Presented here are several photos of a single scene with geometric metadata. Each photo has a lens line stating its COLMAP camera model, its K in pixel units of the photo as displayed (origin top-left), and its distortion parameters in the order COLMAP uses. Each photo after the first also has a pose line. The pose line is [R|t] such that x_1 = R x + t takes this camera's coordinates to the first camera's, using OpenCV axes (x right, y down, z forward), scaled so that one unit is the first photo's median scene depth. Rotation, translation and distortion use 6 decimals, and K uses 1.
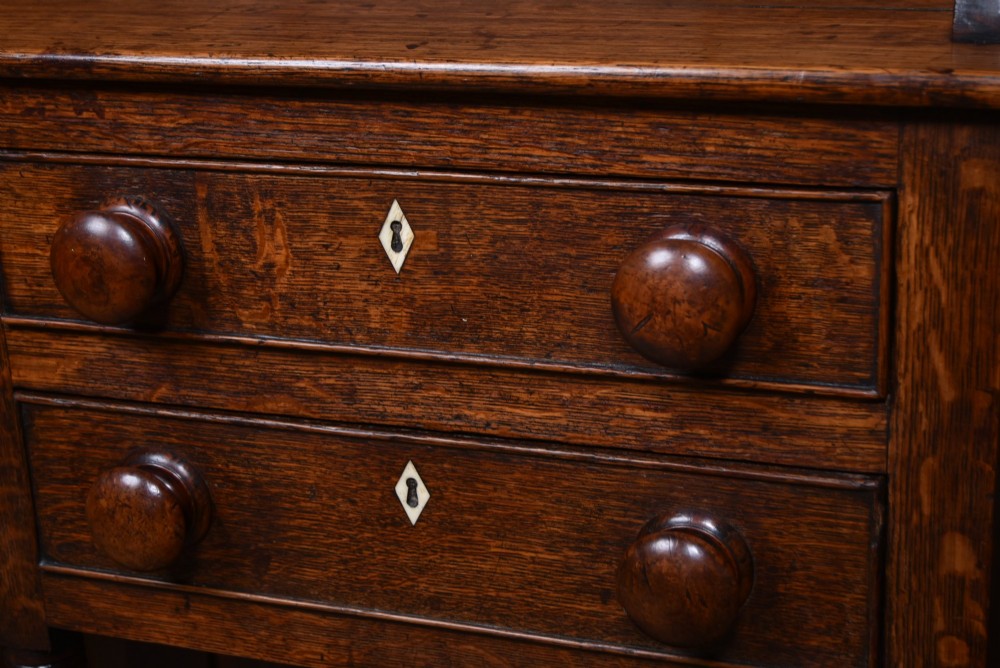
lens RADIAL K [[1845.7, 0, 500.0], [0, 1845.7, 334.0], [0, 0, 1]] dist [-0.001347, -0.046198]
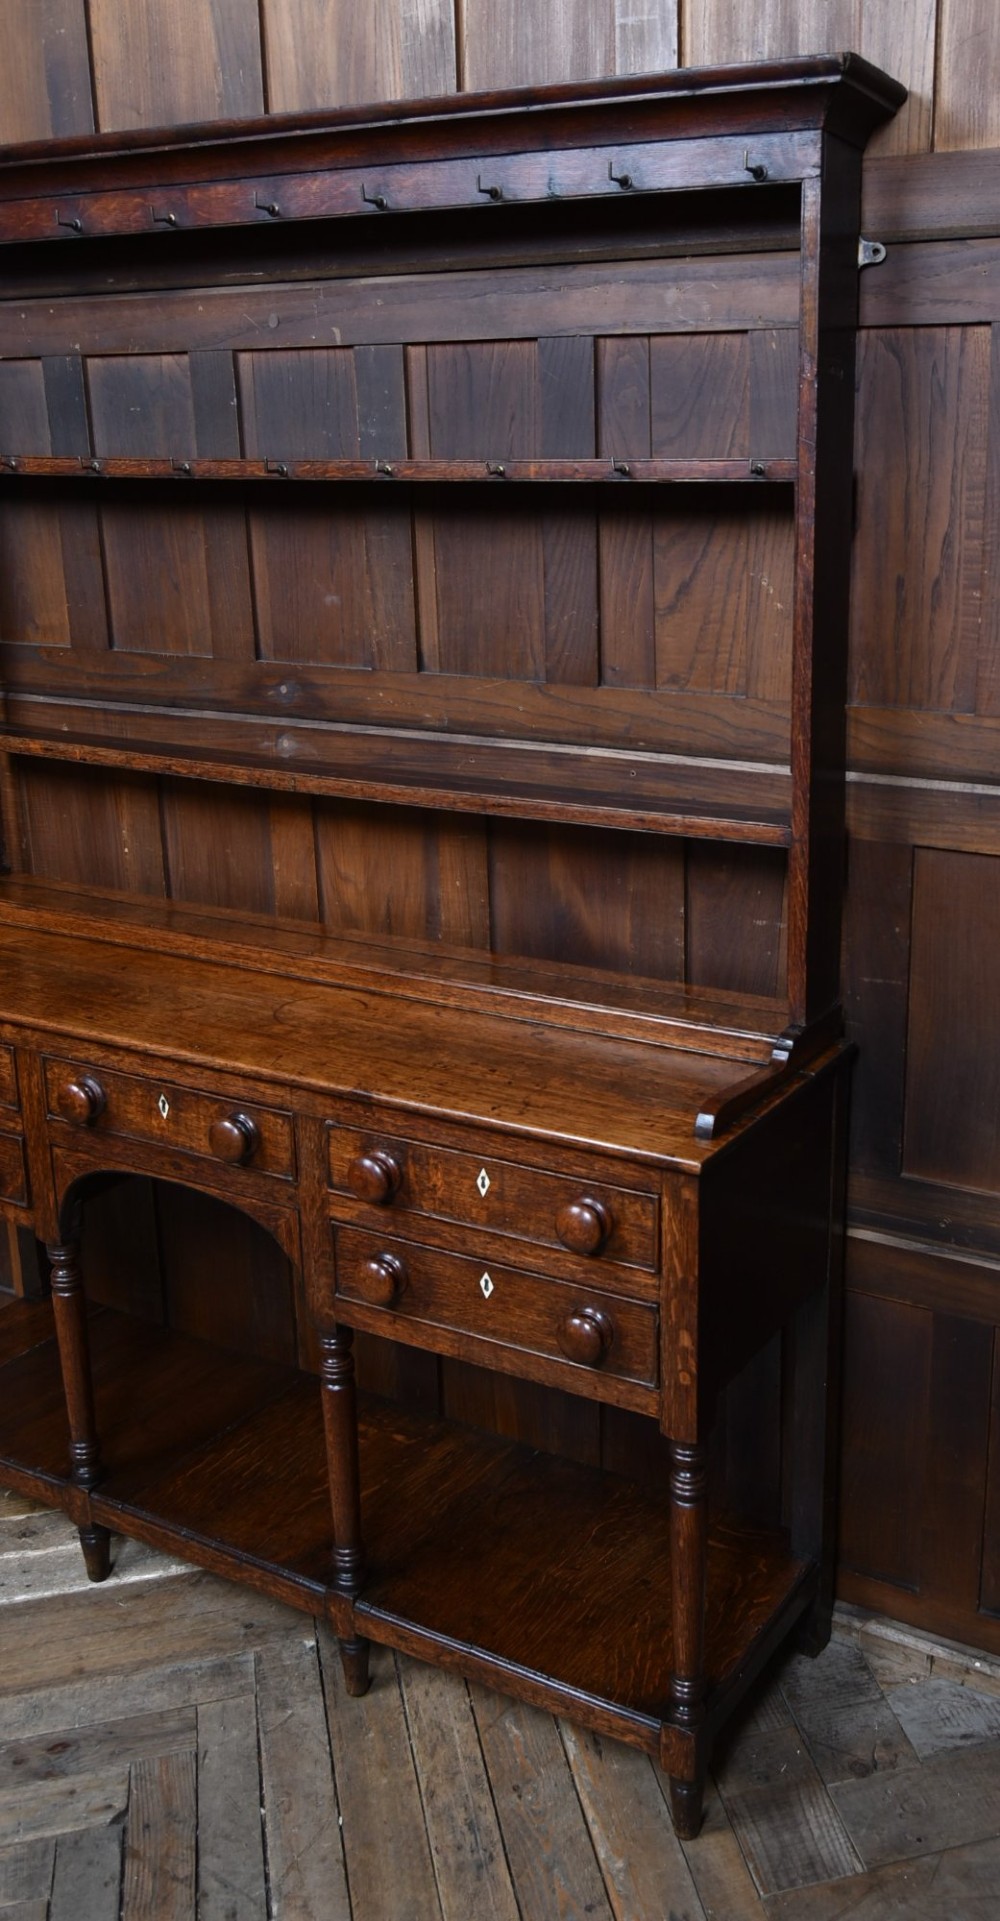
lens RADIAL K [[1663.2, 0, 685.7], [0, 1663.2, 901.3], [0, 0, 1]] dist [-0.008939, 0.004776]
pose [[0.991879, 0.079143, -0.099558, 0.391794], [-0.086648, 0.993526, -0.073468, -0.278010], [0.093099, 0.081498, 0.992316, -1.171061]]
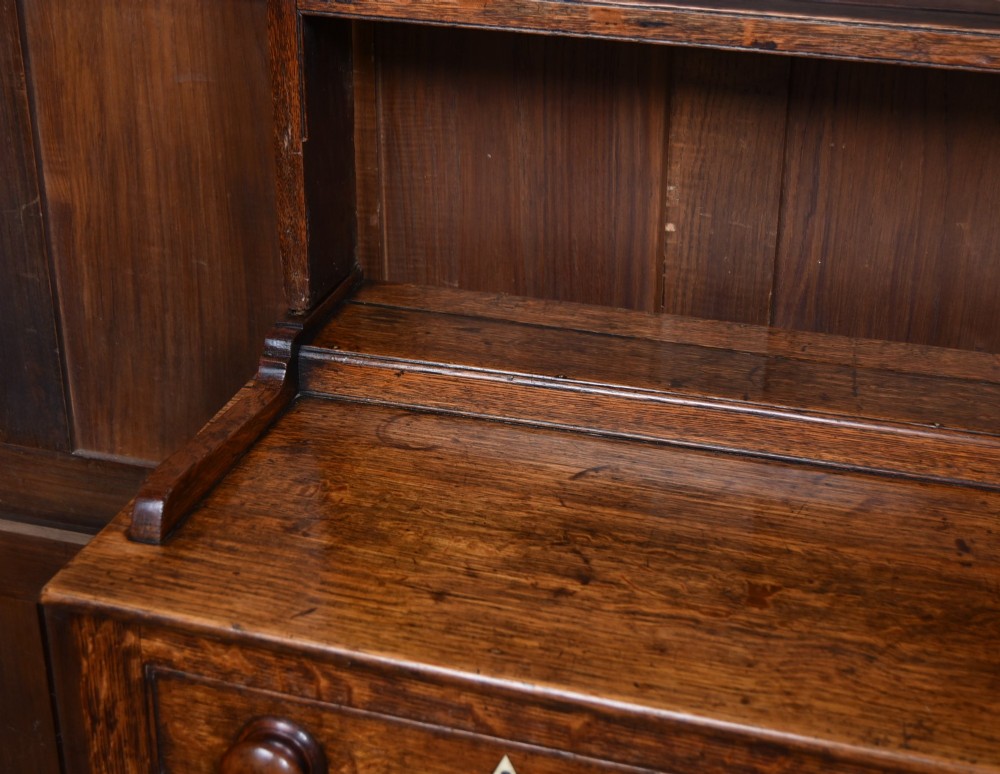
lens RADIAL K [[1631.5, 0, 426.2], [0, 1631.5, 388.8], [0, 0, 1]] dist [-0.004411, -0.050660]
pose [[0.998394, 0.014245, 0.054835, -1.217099], [-0.019806, 0.994562, 0.102250, -0.506617], [-0.053080, -0.103172, 0.993246, 0.349377]]
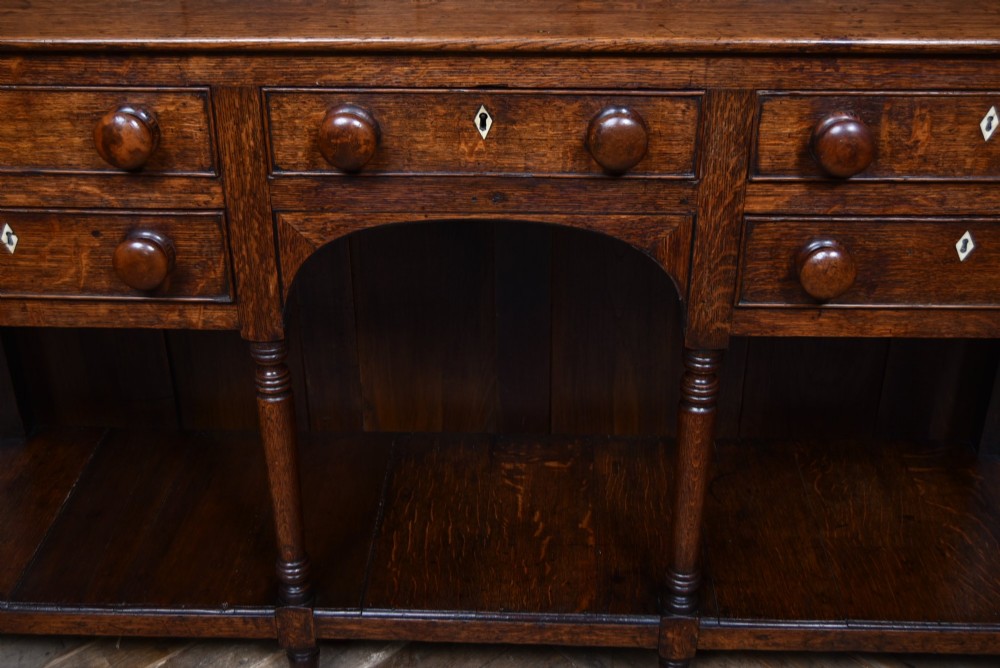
lens RADIAL K [[1180.3, 0, 500.0], [0, 1180.3, 334.0], [0, 0, 1]] dist [-0.020087, -0.000396]
pose [[0.941957, -0.123319, 0.312264, -1.000196], [0.073792, 0.983400, 0.165766, -0.078147], [-0.327523, -0.133102, 0.935421, -0.095732]]
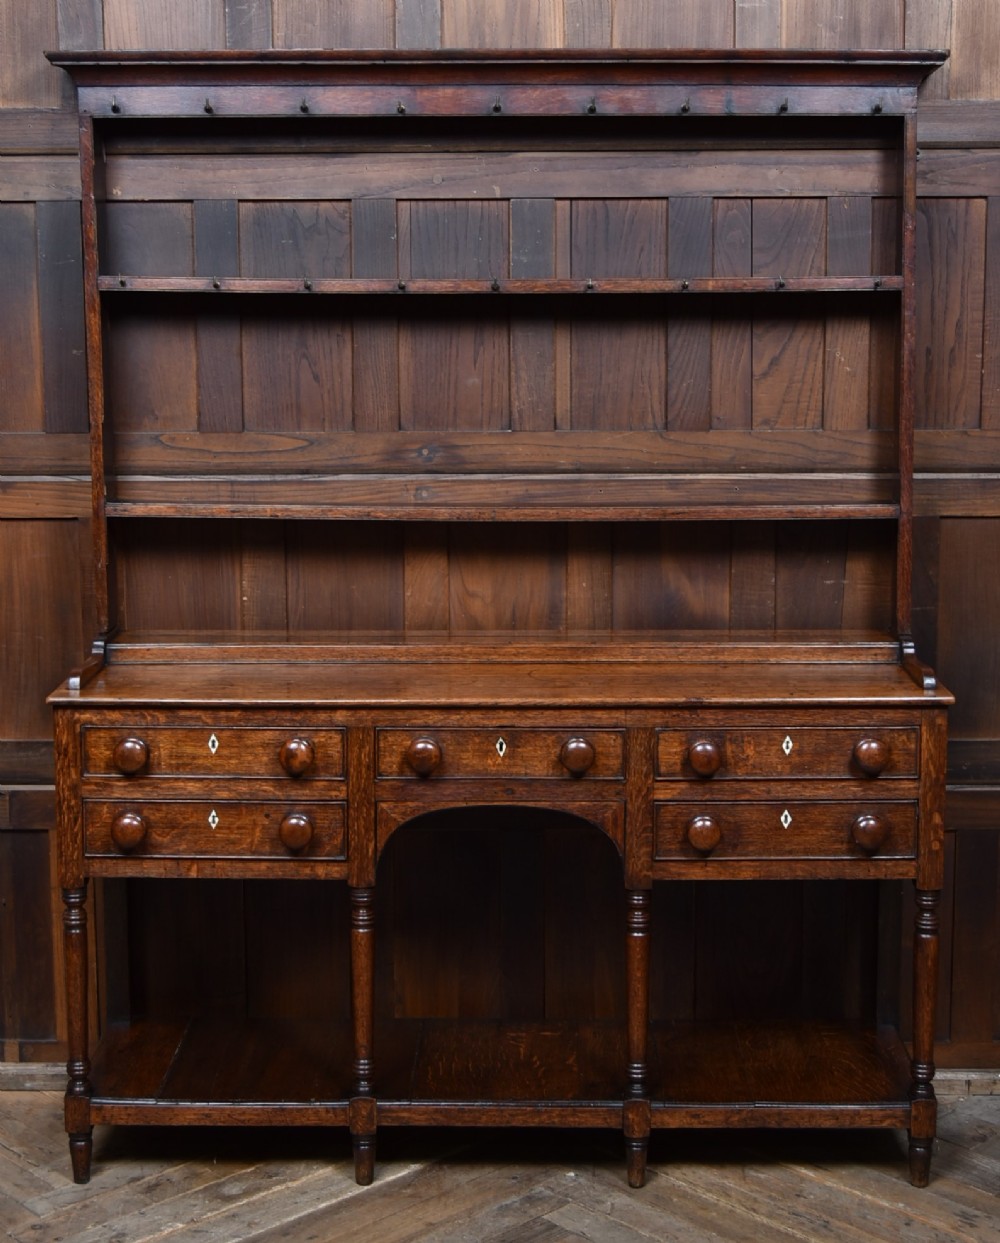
lens RADIAL K [[2051.9, 0, 501.1], [0, 2051.9, 546.4], [0, 0, 1]] dist [-0.009320, -0.023029]
pose [[0.935222, -0.003415, 0.354047, -2.000086], [0.079000, 0.976757, -0.199260, 0.324171], [-0.345137, 0.214322, 0.913754, -2.585634]]
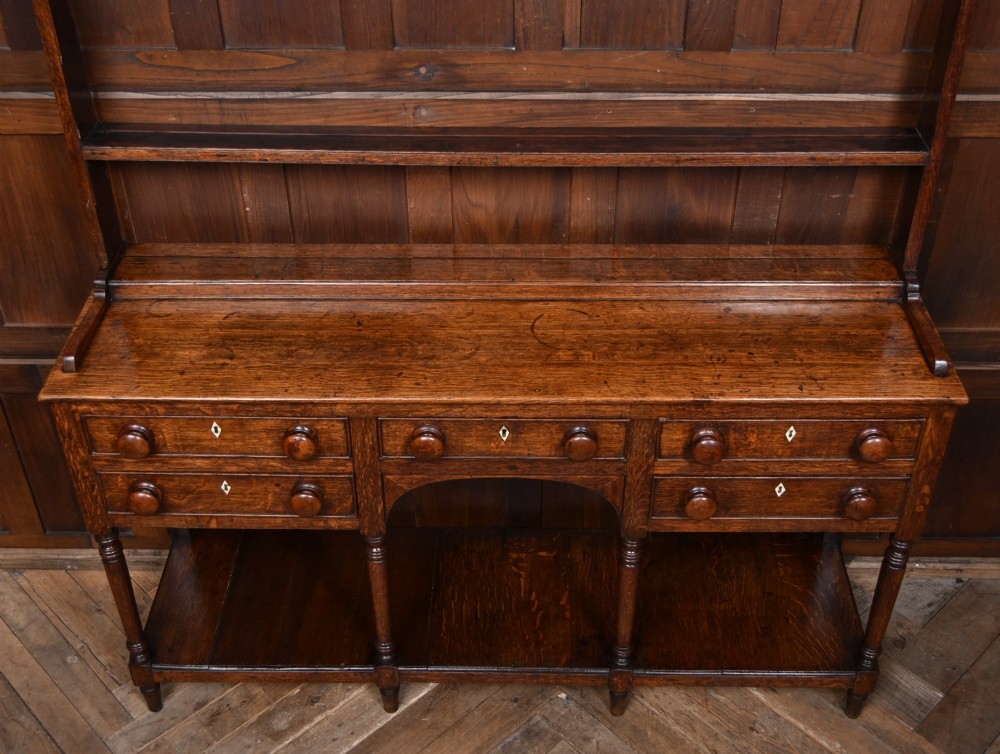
lens RADIAL K [[1193.1, 0, 512.3], [0, 1193.1, 376.1], [0, 0, 1]] dist [-0.005728, -0.014391]
pose [[0.933768, -0.179230, 0.309764, -1.266547], [0.077388, 0.946200, 0.314192, -0.934048], [-0.349411, -0.269410, 0.897402, -0.899392]]
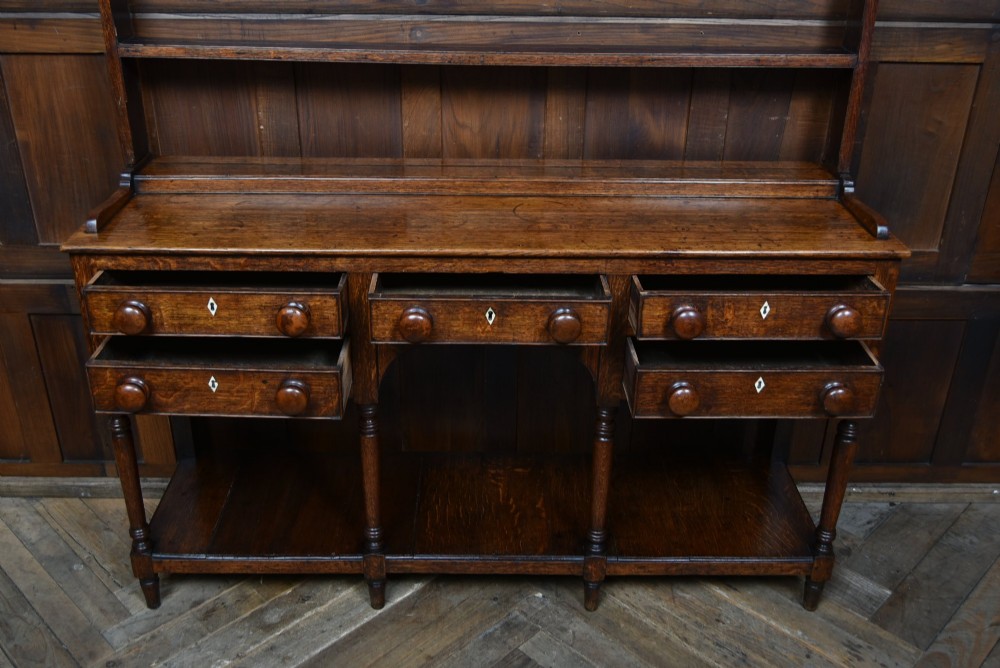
lens RADIAL K [[956.3, 0, 496.3], [0, 956.3, 333.6], [0, 0, 1]] dist [-0.018439, -0.002100]
pose [[0.925059, -0.117572, 0.361169, -1.312004], [0.071784, 0.987866, 0.137720, -0.282851], [-0.372979, -0.101473, 0.922274, -0.719091]]
